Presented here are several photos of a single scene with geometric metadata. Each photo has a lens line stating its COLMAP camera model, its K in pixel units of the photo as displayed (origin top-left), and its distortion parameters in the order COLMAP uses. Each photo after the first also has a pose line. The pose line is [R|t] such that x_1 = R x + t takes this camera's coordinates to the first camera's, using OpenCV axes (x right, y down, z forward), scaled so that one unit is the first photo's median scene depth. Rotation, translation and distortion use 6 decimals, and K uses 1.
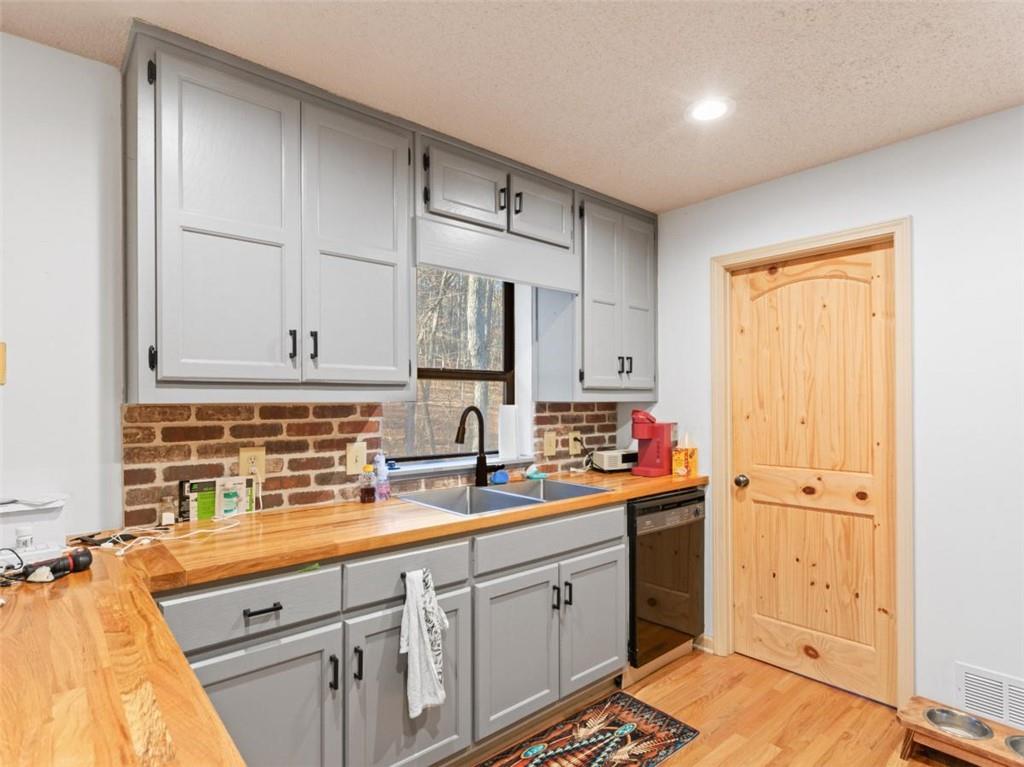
lens RADIAL K [[525.5, 0, 522.8], [0, 525.5, 400.3], [0, 0, 1]] dist [-0.003498, 0.002329]
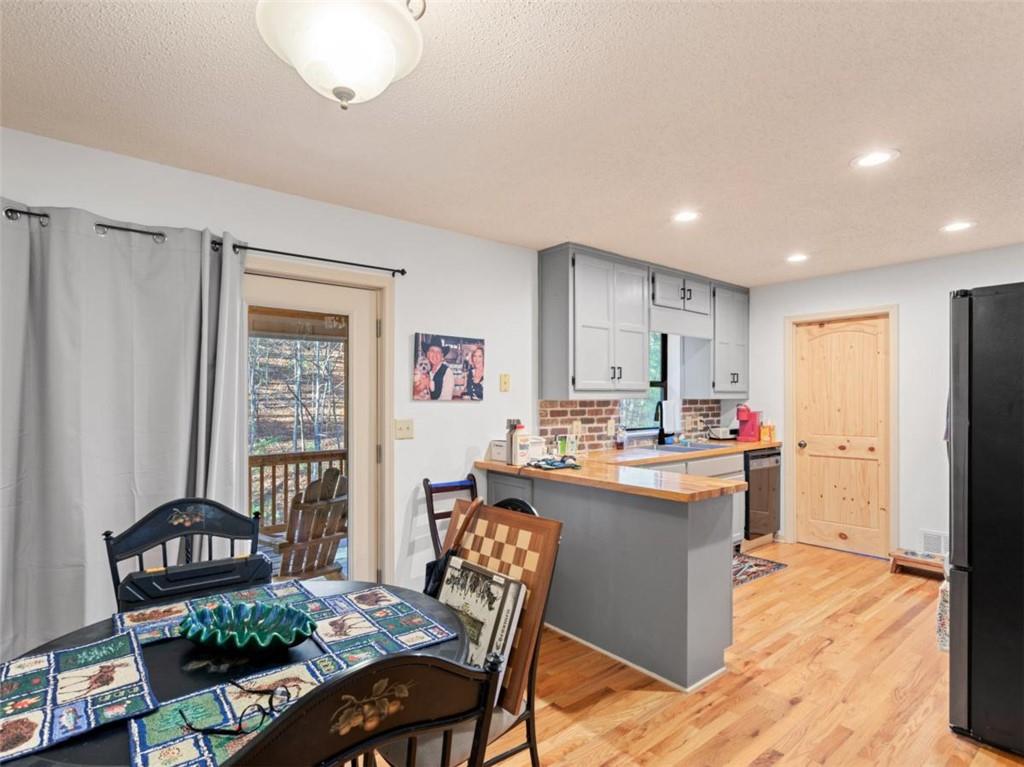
lens RADIAL K [[525.5, 0, 516.6], [0, 525.5, 400.1], [0, 0, 1]] dist [-0.003498, 0.002329]
pose [[0.999659, 0.000607, -0.026117, -0.575066], [-0.000448, 0.999981, 0.006092, -0.004271], [0.026120, -0.006078, 0.999640, -0.909947]]
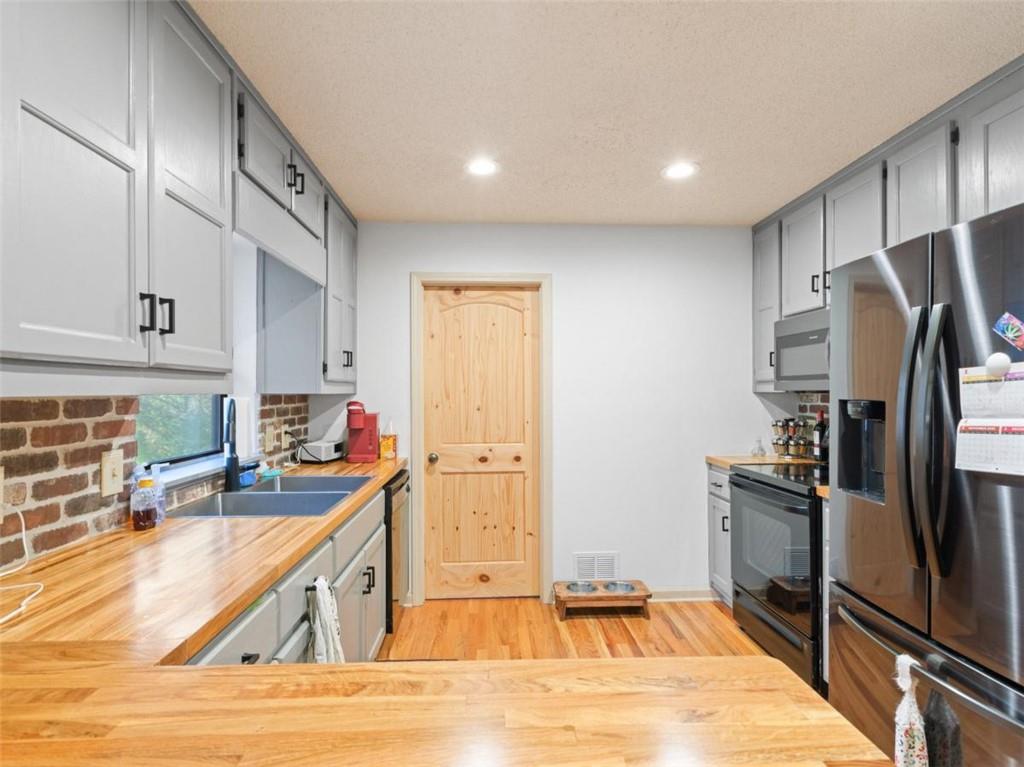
lens RADIAL K [[525.5, 0, 512.1], [0, 525.5, 394.6], [0, 0, 1]] dist [-0.003498, 0.002329]
pose [[0.617131, -0.001239, 0.786860, -0.505889], [-0.003777, 0.999983, 0.004537, -0.001592], [-0.786852, -0.005772, 0.617115, 0.115389]]
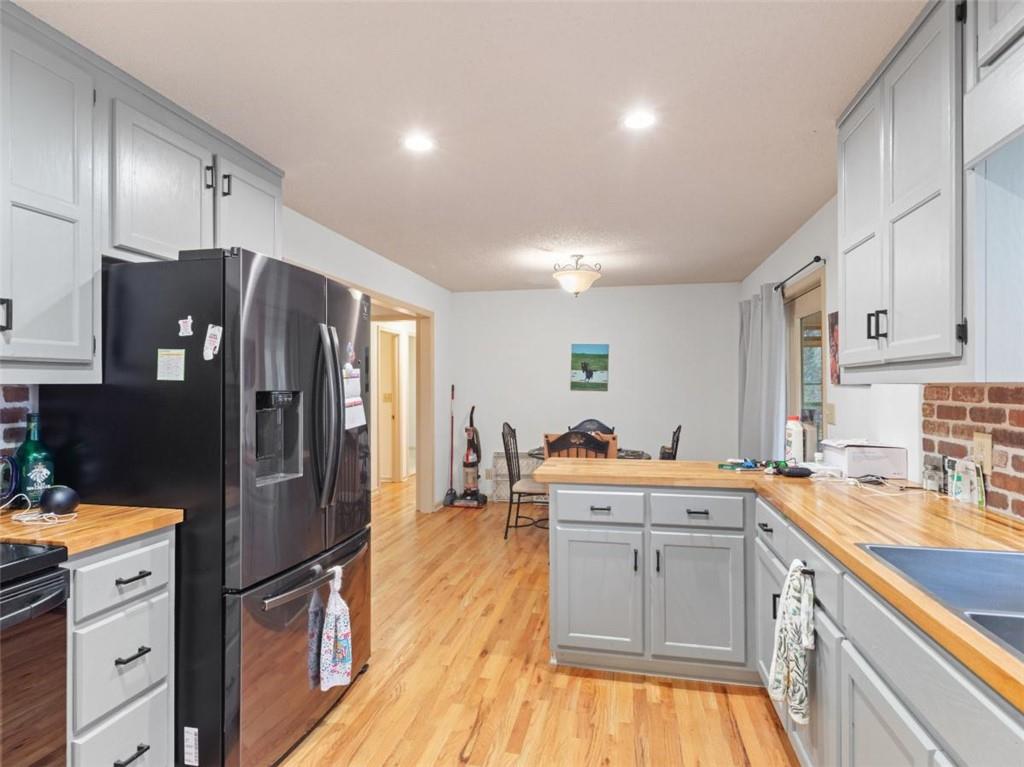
lens RADIAL K [[525.5, 0, 516.6], [0, 525.5, 382.8], [0, 0, 1]] dist [-0.003498, 0.002329]
pose [[-0.791390, 0.001122, -0.611310, 0.538911], [0.007904, 0.999934, -0.008397, 0.004050], [0.611260, -0.011477, -0.791347, 1.002251]]
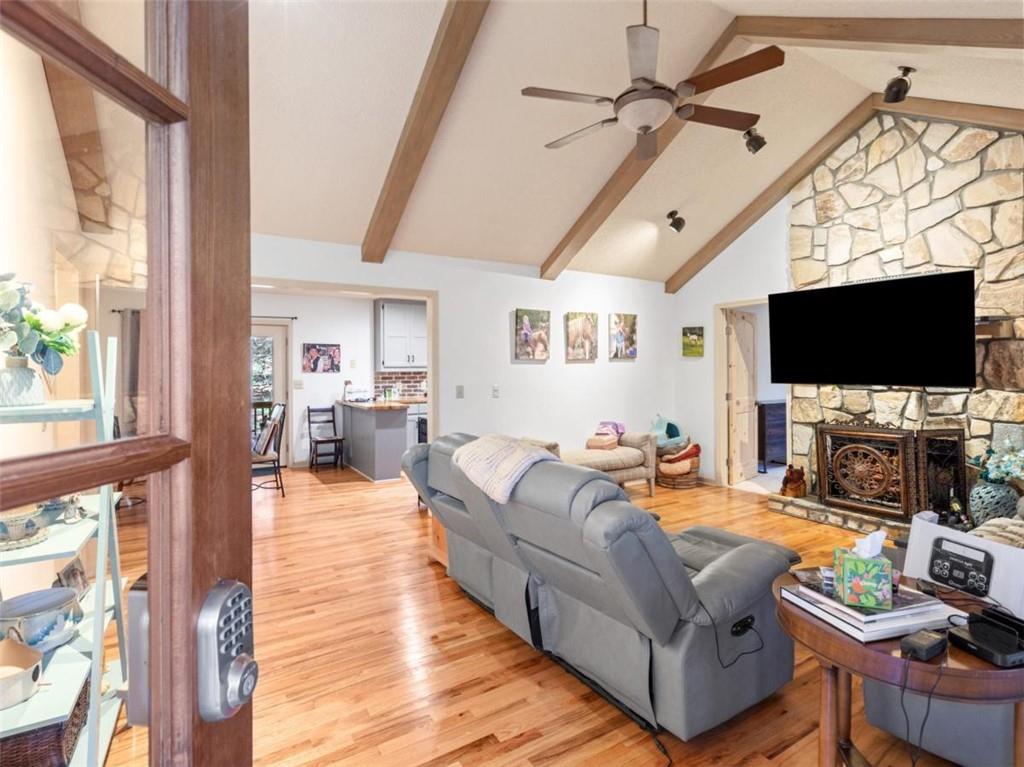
lens RADIAL K [[525.5, 0, 528.1], [0, 525.5, 364.9], [0, 0, 1]] dist [-0.003498, 0.002329]
pose [[0.987764, -0.002209, -0.155940, 0.960266], [0.002275, 0.999997, 0.000242, -0.037330], [0.155939, -0.000594, 0.987767, -2.472768]]
